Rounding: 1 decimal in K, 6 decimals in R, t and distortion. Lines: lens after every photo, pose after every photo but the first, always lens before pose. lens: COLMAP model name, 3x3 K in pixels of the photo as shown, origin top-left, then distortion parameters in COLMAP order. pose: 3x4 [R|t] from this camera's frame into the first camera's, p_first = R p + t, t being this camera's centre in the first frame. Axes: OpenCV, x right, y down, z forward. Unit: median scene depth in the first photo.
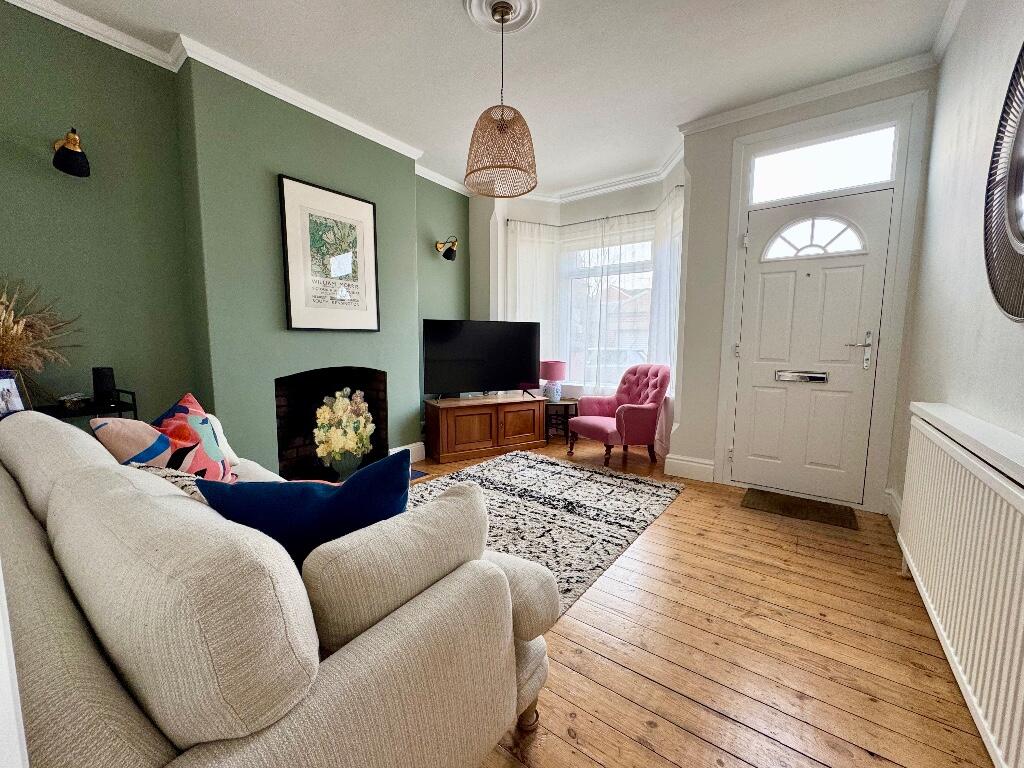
lens RADIAL K [[407.7, 0, 510.1], [0, 407.7, 385.6], [0, 0, 1]] dist [0.000419, -0.000516]
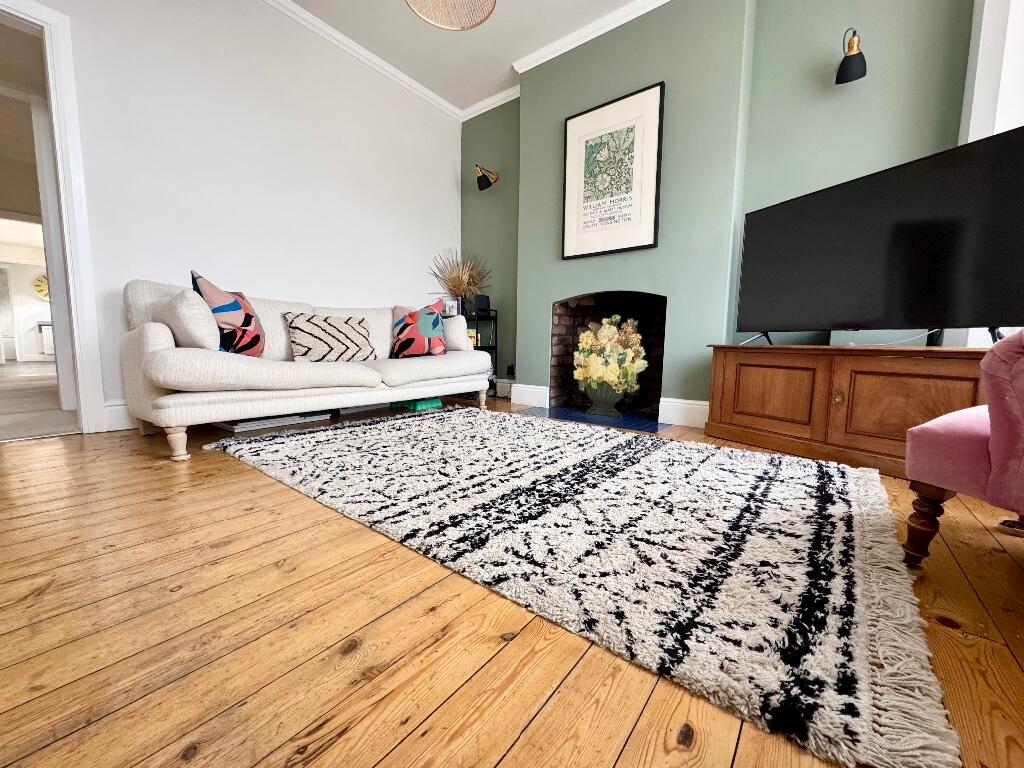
lens RADIAL K [[407.7, 0, 513.3], [0, 407.7, 383.5], [0, 0, 1]] dist [0.000419, -0.000516]
pose [[-0.011327, 0.099588, -0.994964, 0.549304], [-0.113113, 0.988514, 0.100230, 0.095336], [0.993518, 0.113679, 0.000068, 0.807411]]
